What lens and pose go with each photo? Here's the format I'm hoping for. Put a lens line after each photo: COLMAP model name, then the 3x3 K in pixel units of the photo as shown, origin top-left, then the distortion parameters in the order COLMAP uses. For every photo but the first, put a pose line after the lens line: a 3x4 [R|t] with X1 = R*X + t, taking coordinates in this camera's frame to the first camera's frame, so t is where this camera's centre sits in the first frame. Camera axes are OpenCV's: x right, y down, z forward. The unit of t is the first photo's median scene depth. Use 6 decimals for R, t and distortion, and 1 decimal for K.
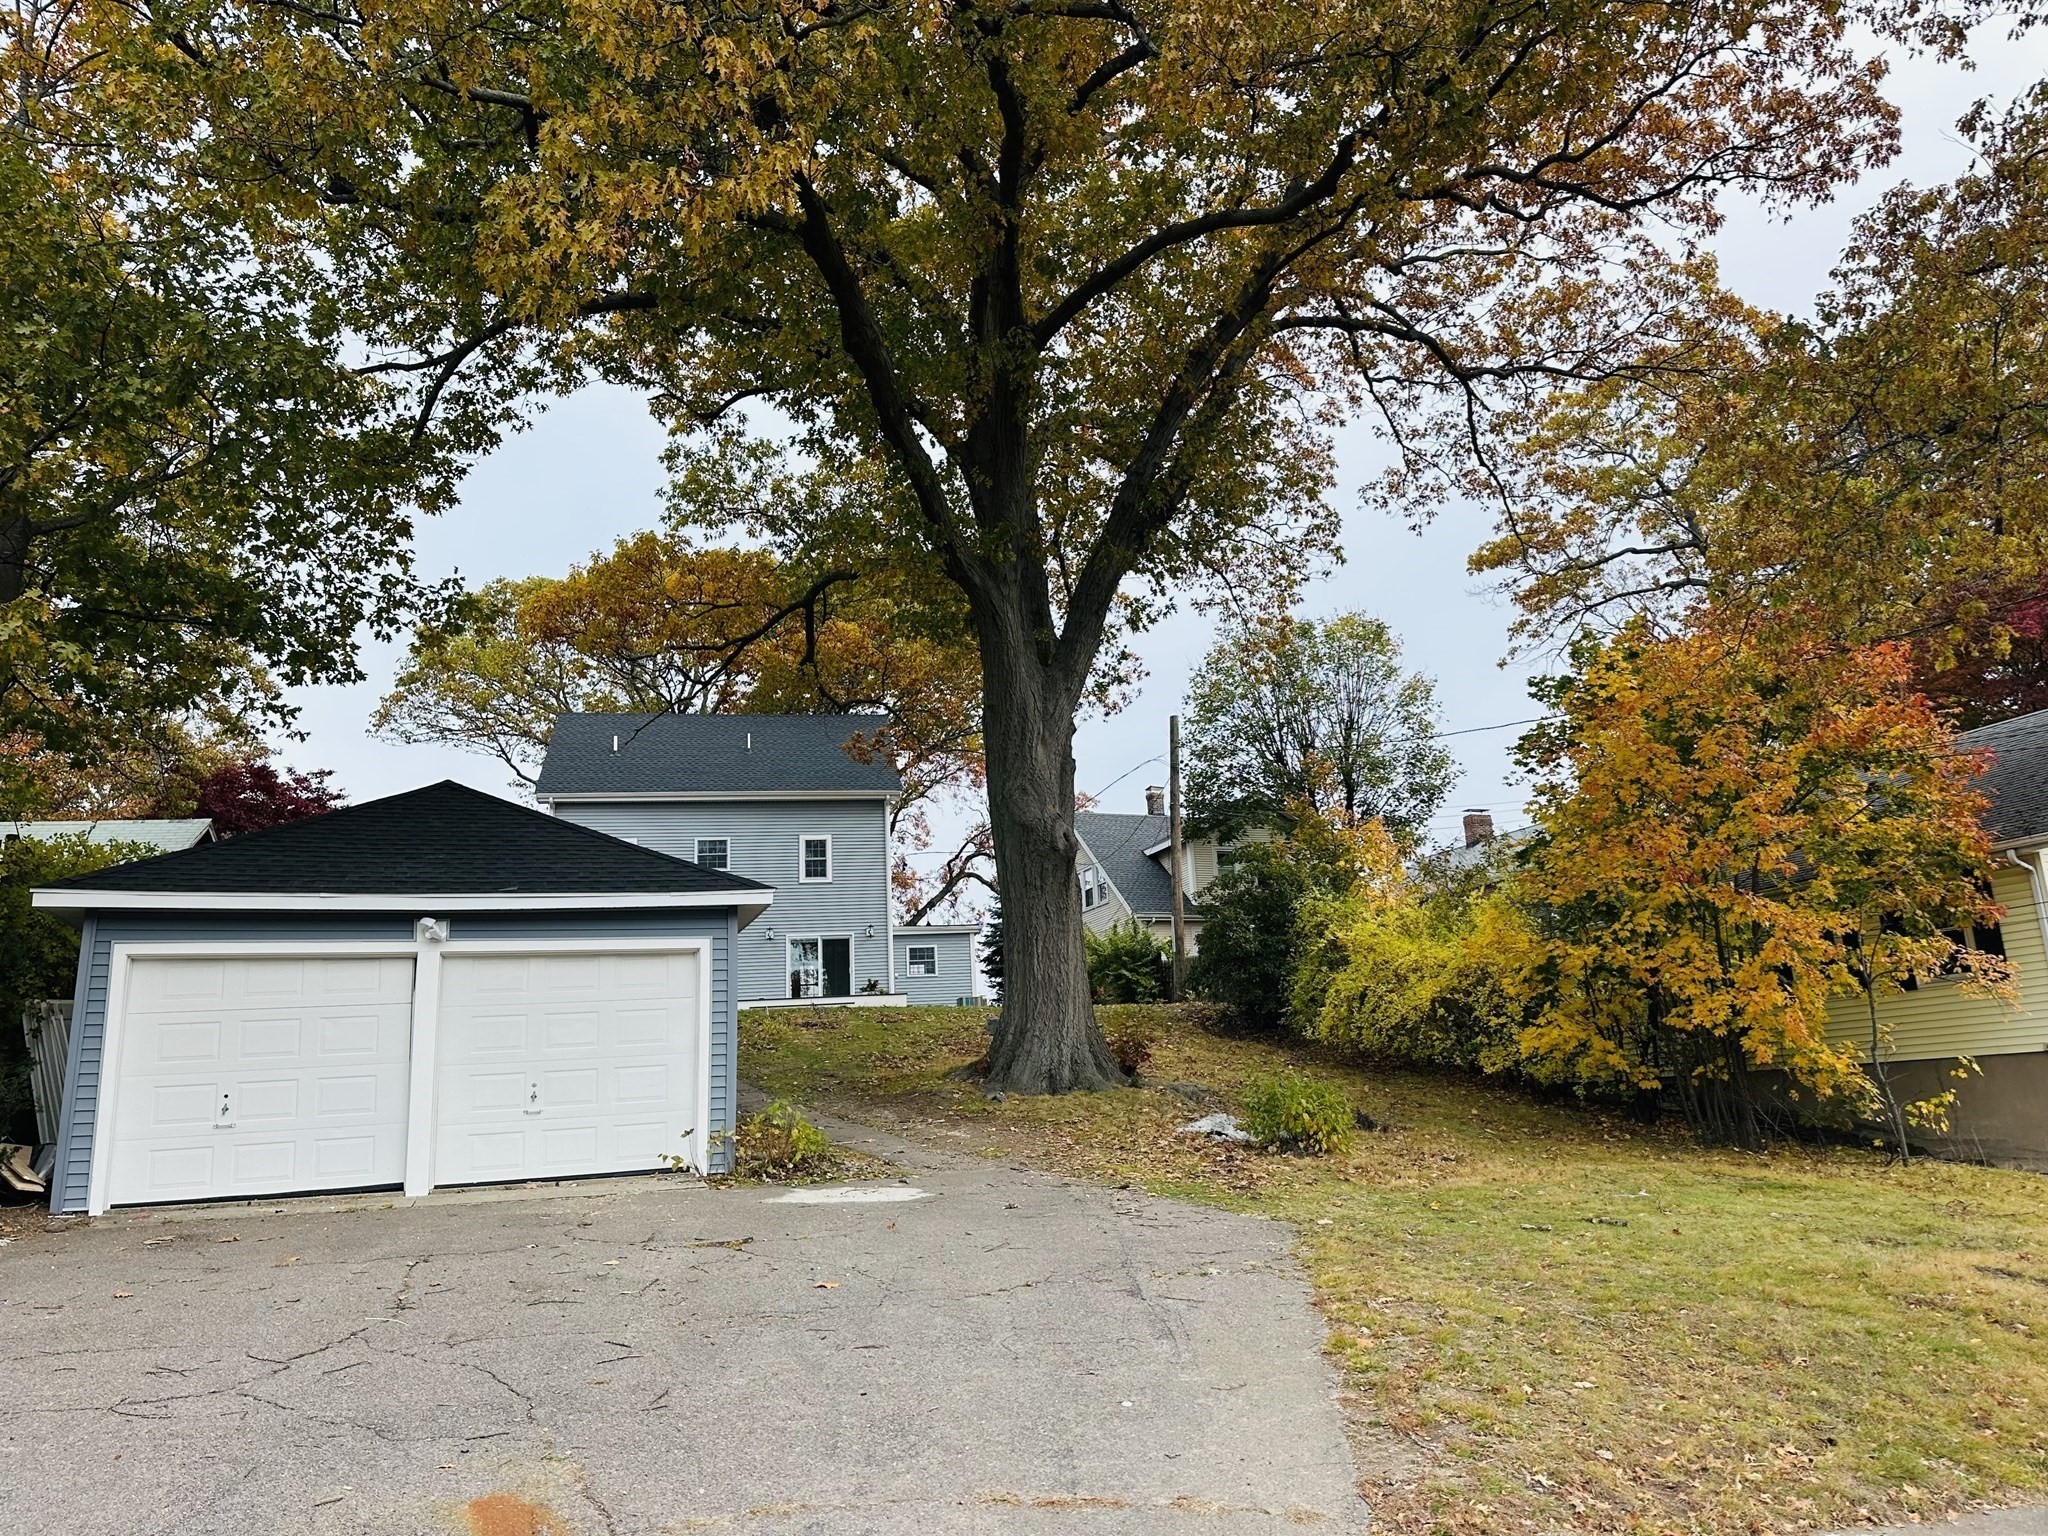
lens RADIAL K [[1455.7, 0, 1024.0], [0, 1455.7, 768.0], [0, 0, 1]] dist [0.107619, -0.124039]
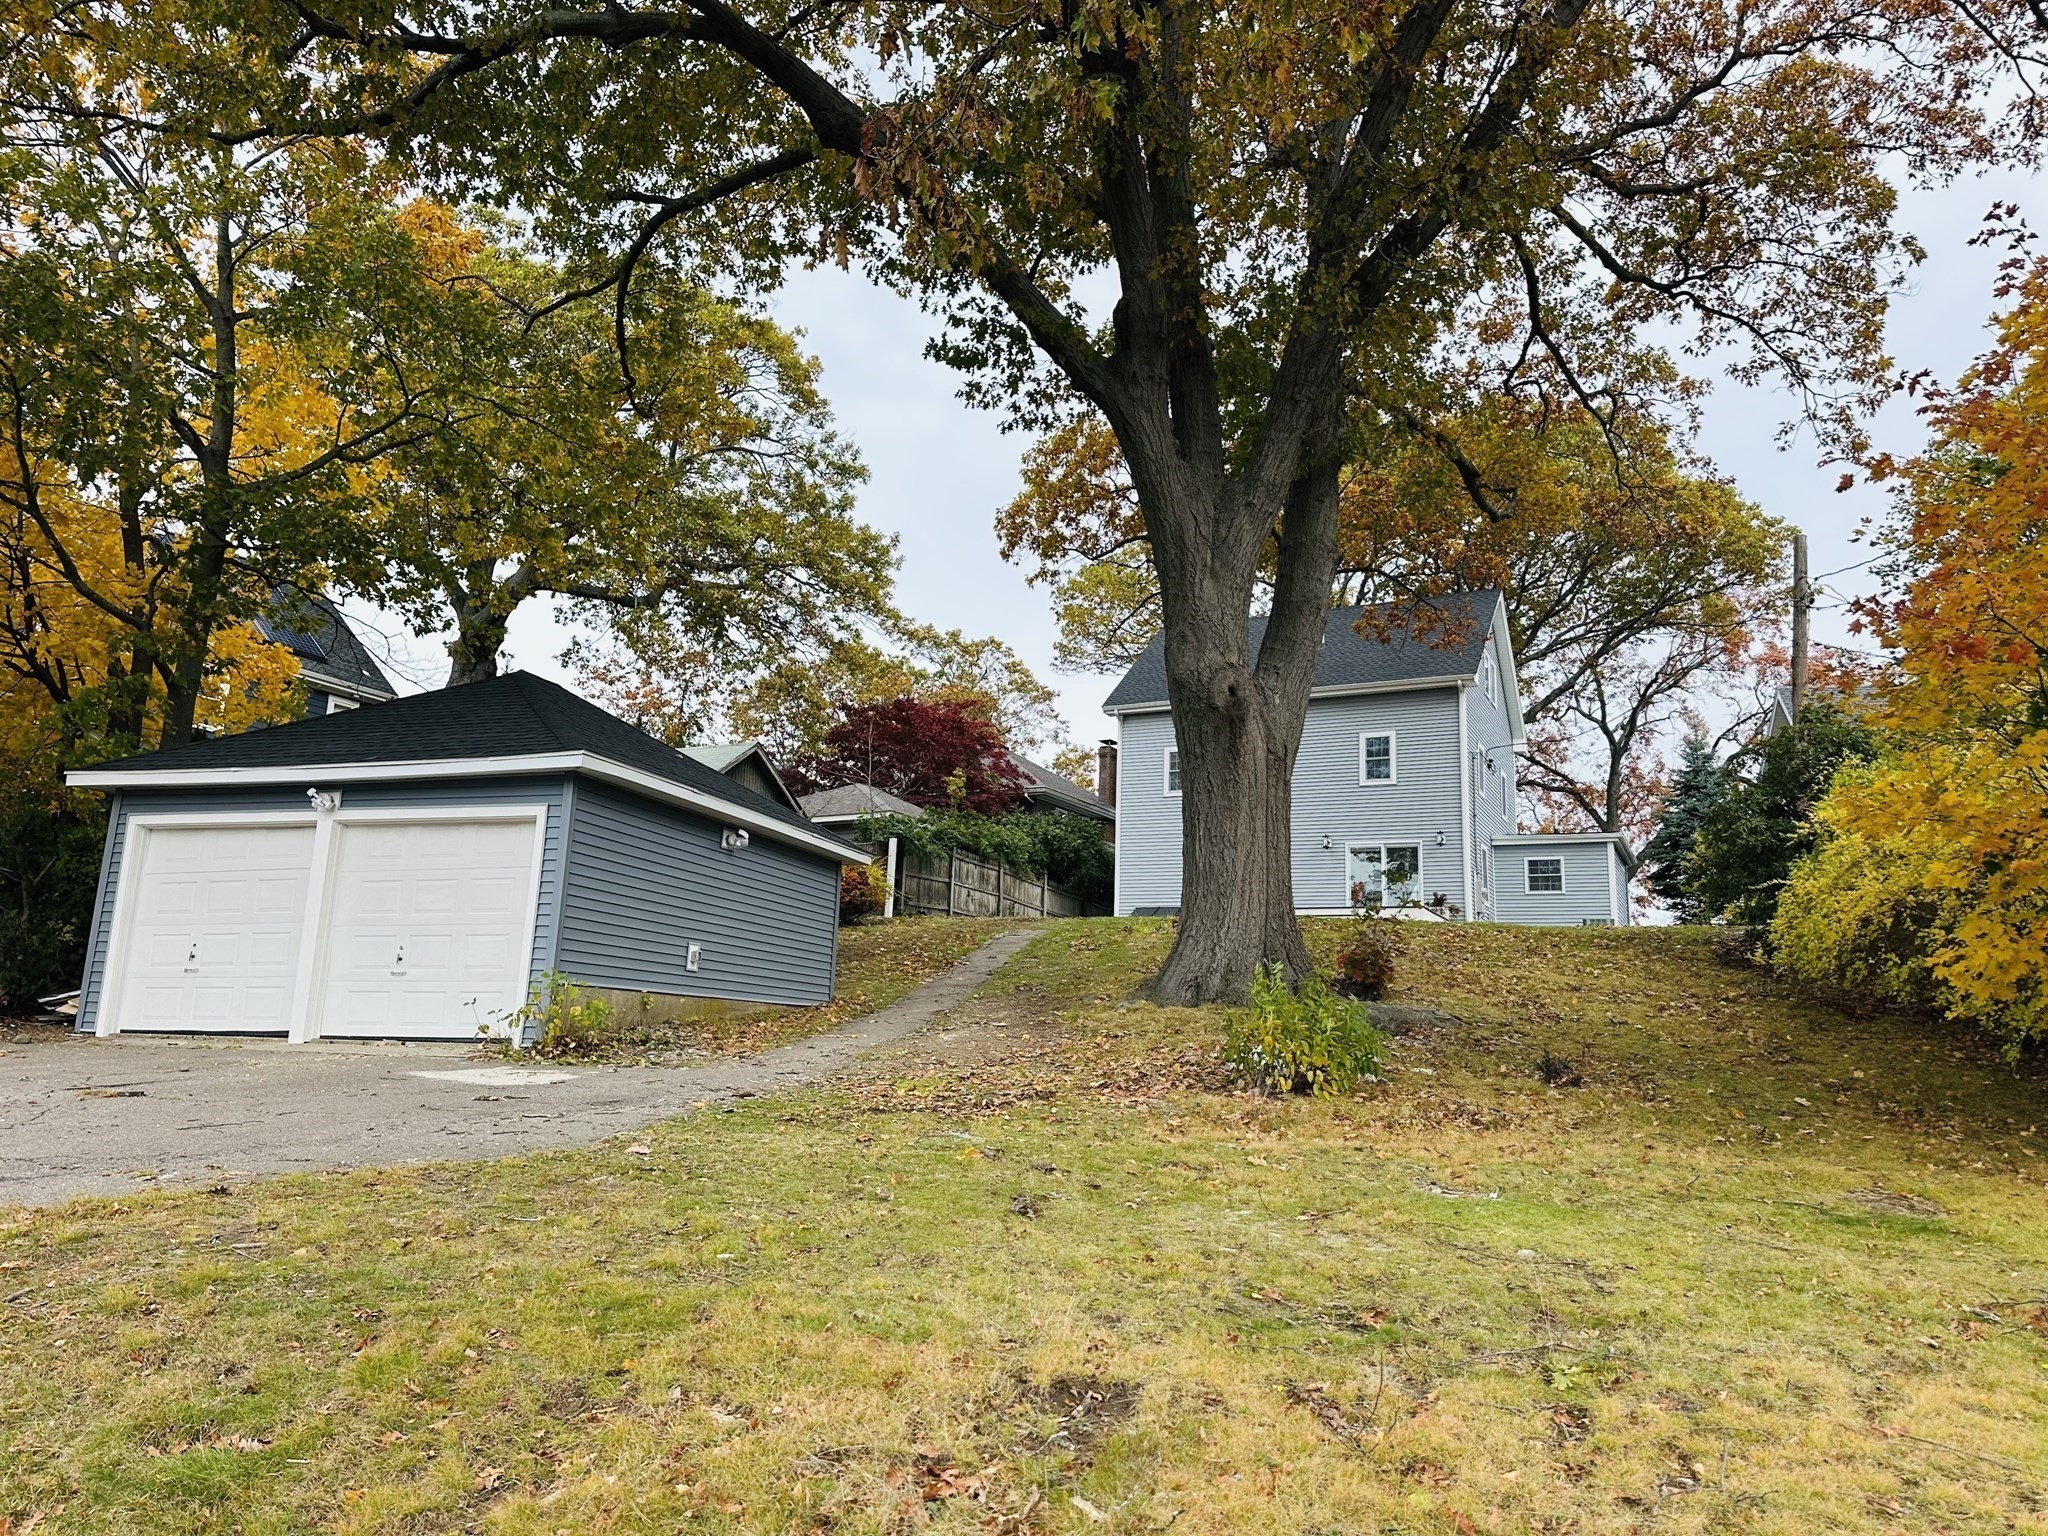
lens RADIAL K [[1442.7, 0, 1024.0], [0, 1442.7, 768.0], [0, 0, 1]] dist [0.095097, -0.097732]
pose [[0.790071, -0.046667, -0.611236, 0.384869], [0.072575, 0.997206, 0.017674, 0.062143], [0.608704, -0.058324, 0.791251, 0.280093]]
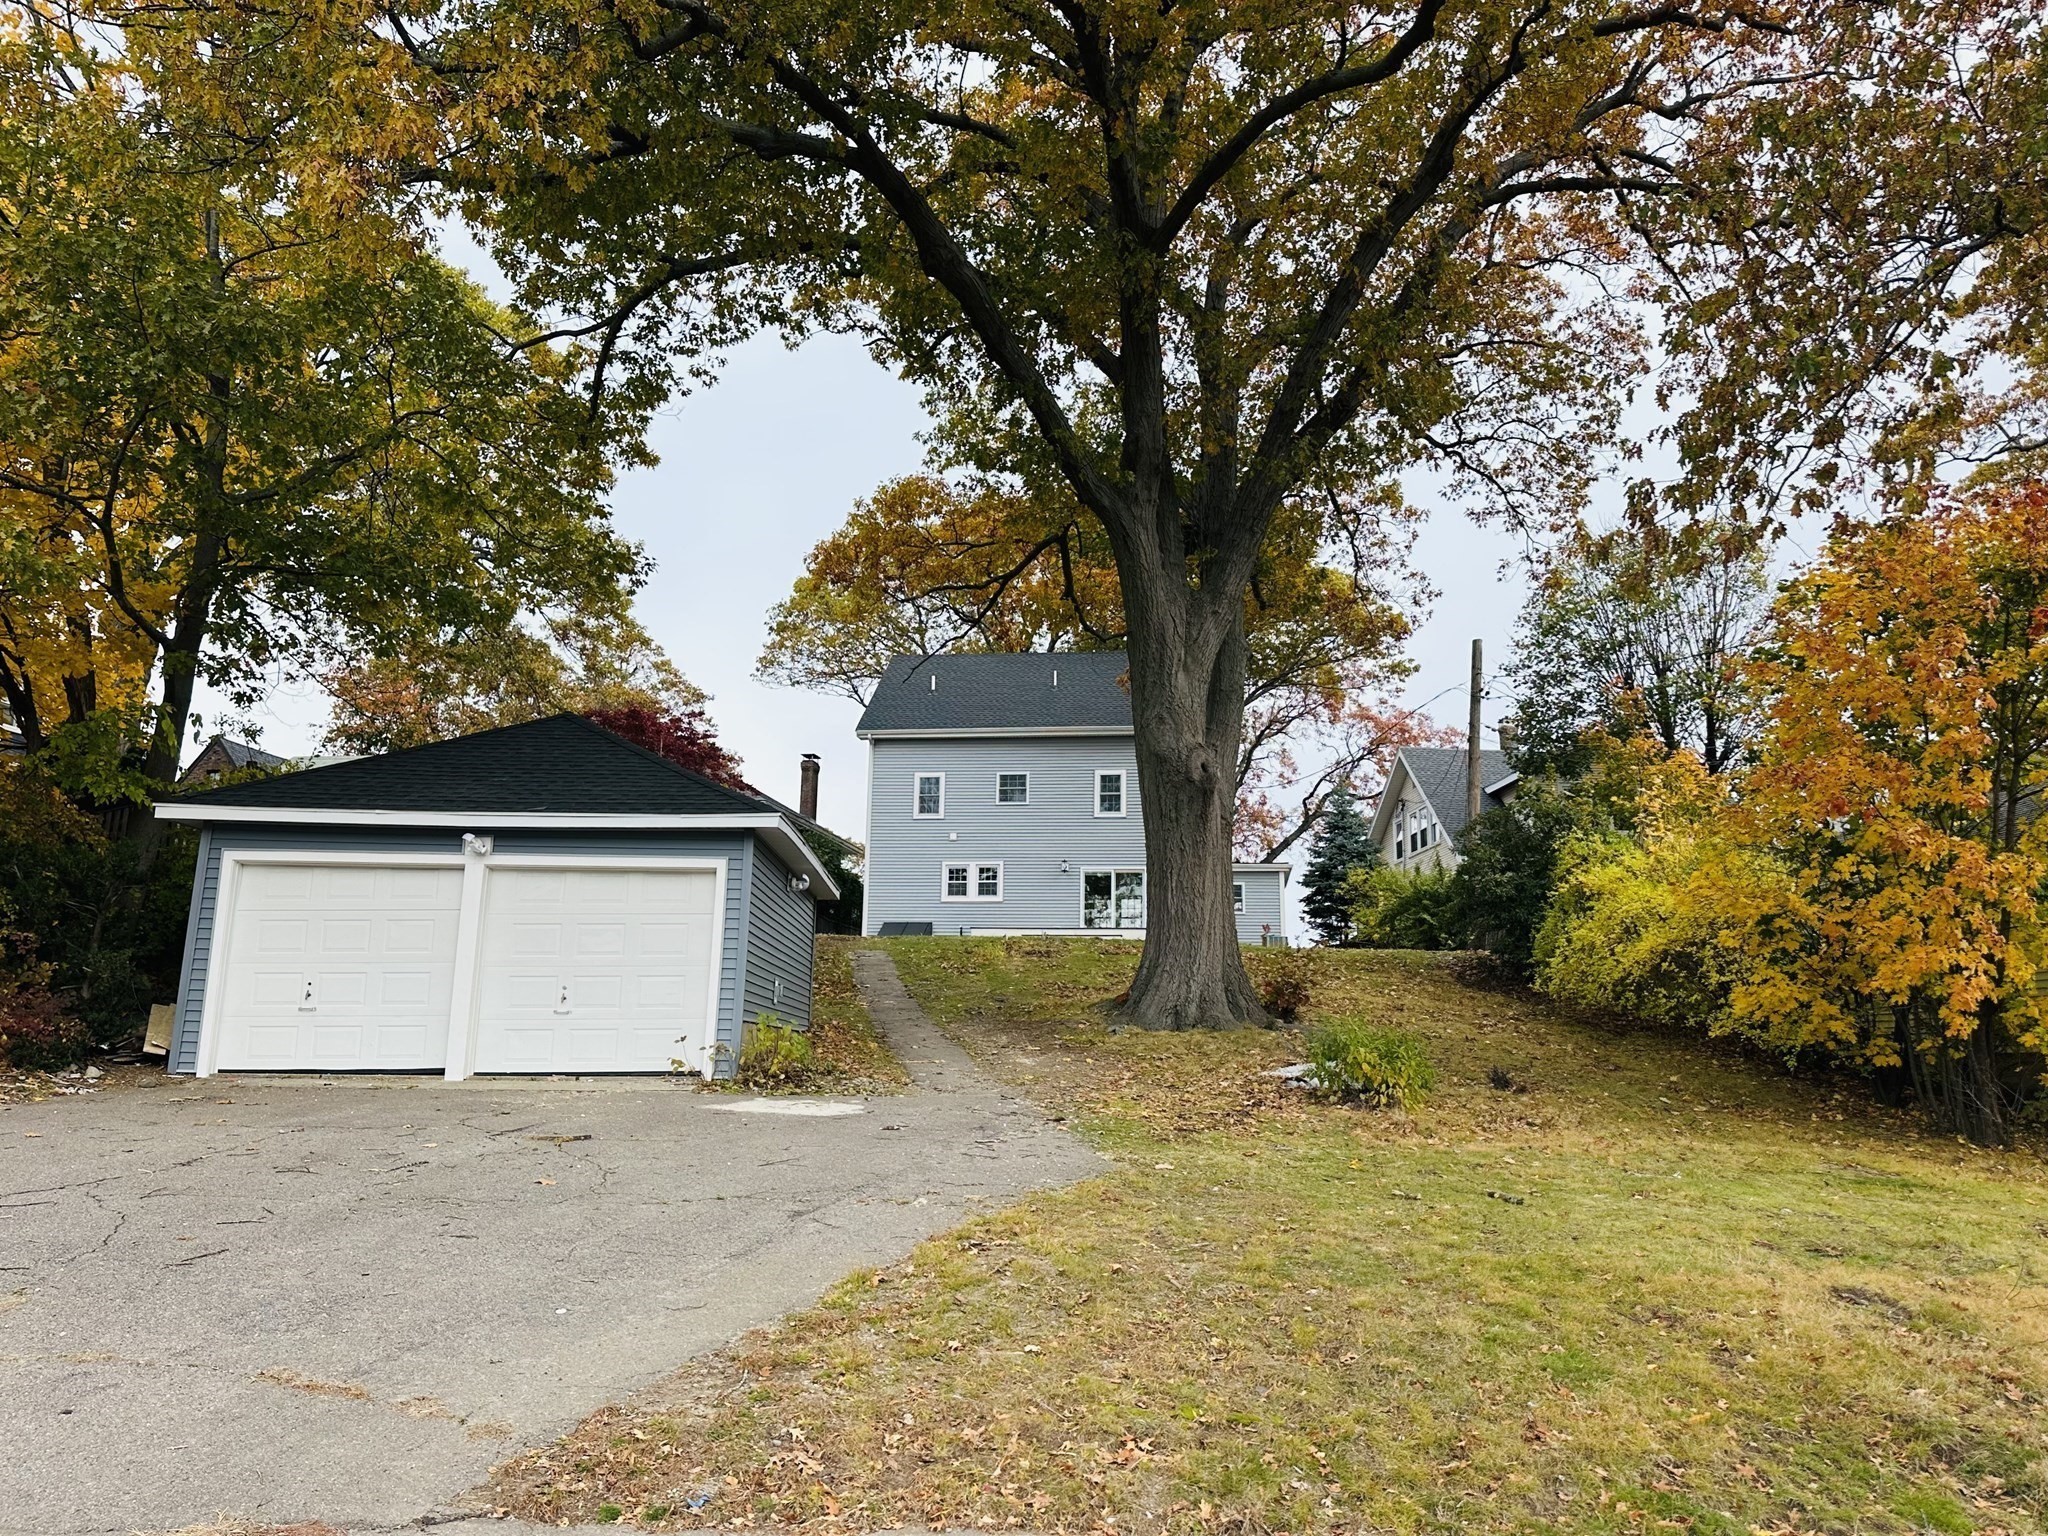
lens RADIAL K [[1455.7, 0, 1024.0], [0, 1455.7, 768.0], [0, 0, 1]] dist [0.107619, -0.124039]
pose [[0.948552, -0.000045, -0.316623, 0.201180], [0.012967, 0.999167, 0.038704, 0.008870], [0.316357, -0.040818, 0.947762, 0.050718]]
